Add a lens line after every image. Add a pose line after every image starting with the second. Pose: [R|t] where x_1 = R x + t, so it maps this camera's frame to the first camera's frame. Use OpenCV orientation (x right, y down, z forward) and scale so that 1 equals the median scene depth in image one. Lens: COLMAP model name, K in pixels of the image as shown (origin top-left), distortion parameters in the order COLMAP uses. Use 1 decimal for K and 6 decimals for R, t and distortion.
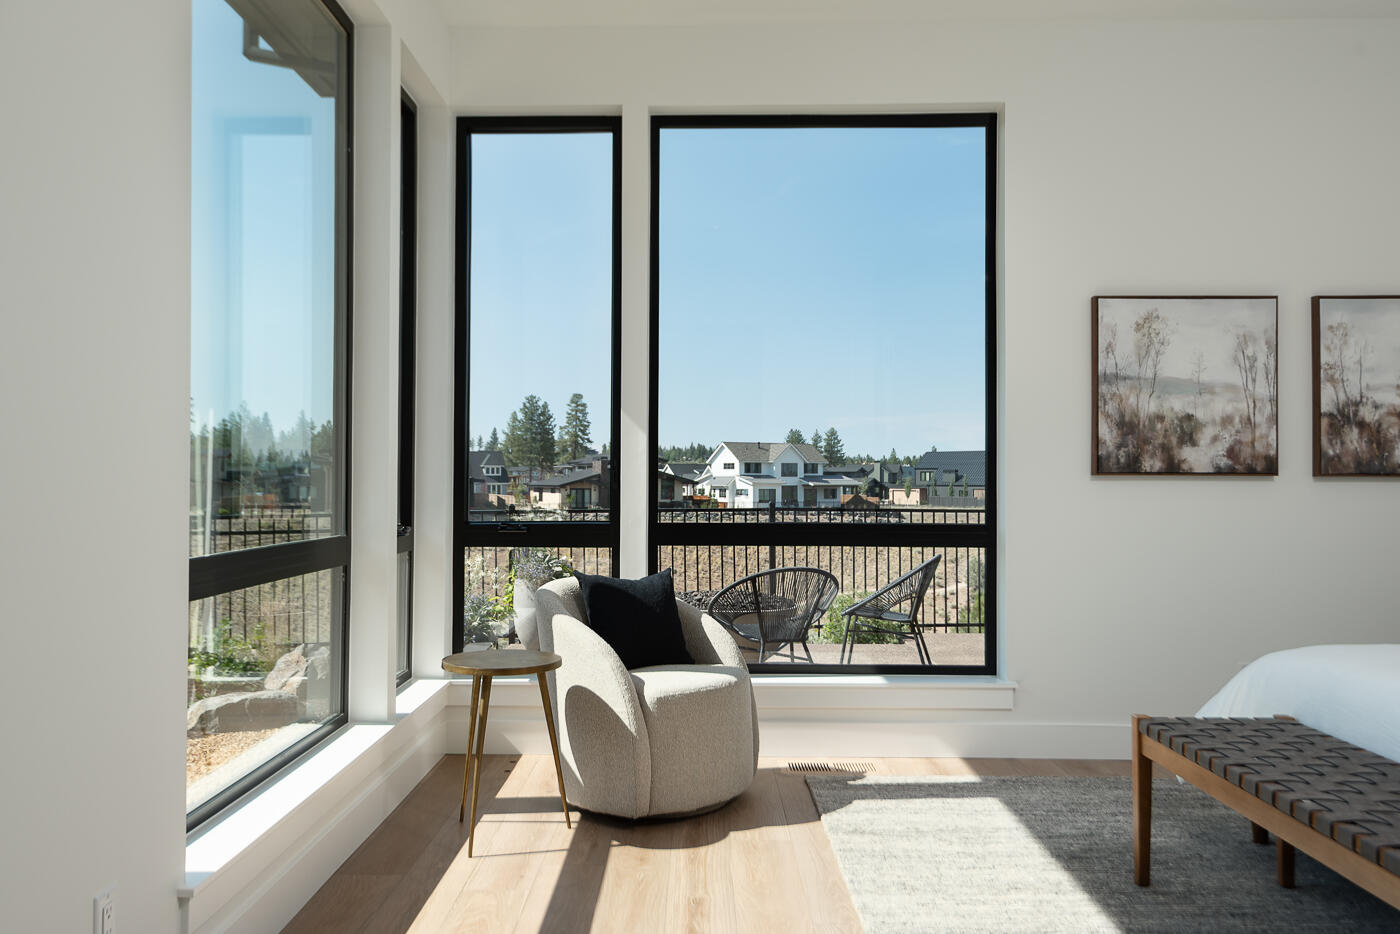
lens RADIAL K [[1126.5, 0, 700.0], [0, 1126.5, 467.0], [0, 0, 1]] dist [0.001531, -0.000268]
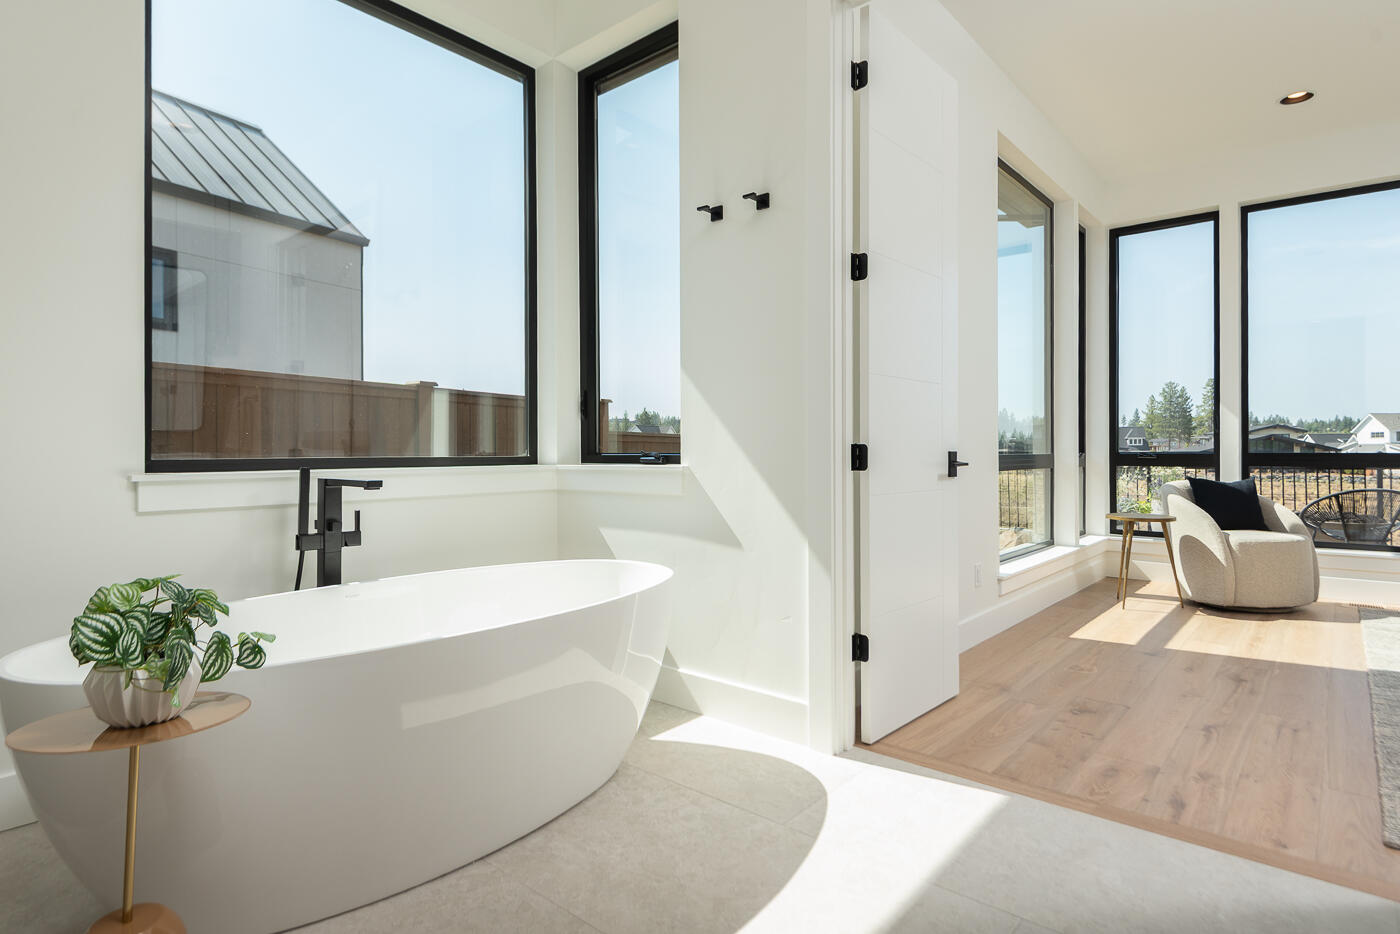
lens RADIAL K [[759.2, 0, 696.0], [0, 759.2, 440.1], [0, 0, 1]] dist [0.005187, 0.000358]
pose [[0.761025, -0.008658, -0.648664, 0.070850], [0.008817, 0.999957, -0.003003, 0.027838], [0.648662, -0.003434, 0.761069, -0.375900]]
